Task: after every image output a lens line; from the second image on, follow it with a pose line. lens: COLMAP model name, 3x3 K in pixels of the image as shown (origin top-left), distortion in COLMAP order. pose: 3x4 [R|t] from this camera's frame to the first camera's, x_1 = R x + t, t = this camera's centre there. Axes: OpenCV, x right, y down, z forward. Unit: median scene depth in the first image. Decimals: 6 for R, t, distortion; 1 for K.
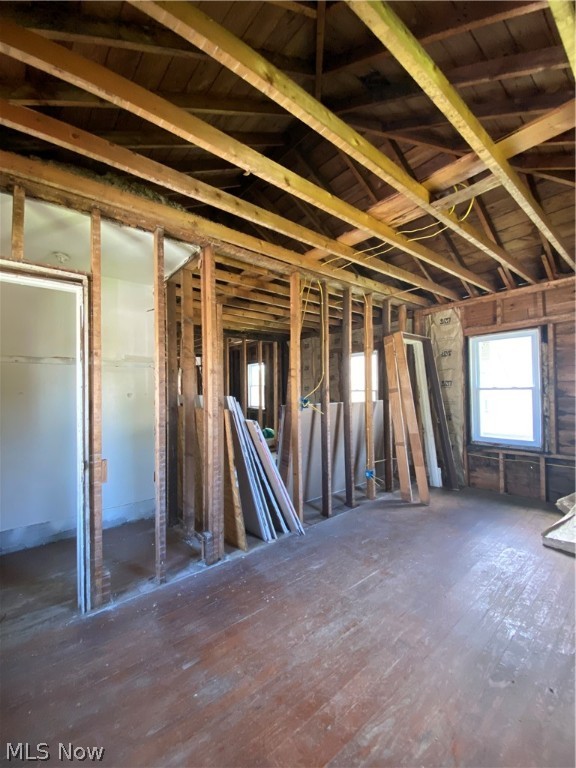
lens RADIAL K [[312.2, 0, 288.9], [0, 312.2, 385.1], [0, 0, 1]] dist [-0.009068, -0.013017]
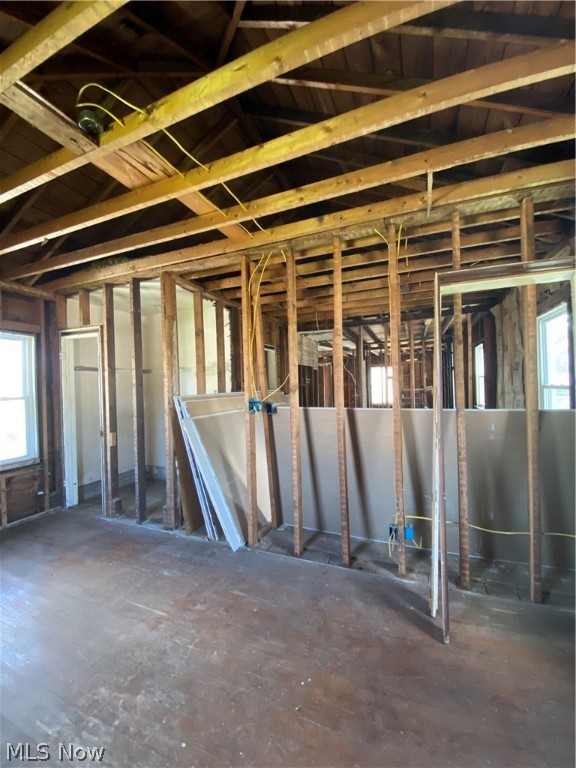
lens RADIAL K [[312.2, 0, 284.6], [0, 312.2, 383.5], [0, 0, 1]] dist [-0.009068, -0.013017]
pose [[0.463421, -0.000247, -0.886138, 1.070574], [0.030382, 0.999416, 0.015610, -0.018042], [0.885617, -0.034157, 0.463158, 0.851039]]
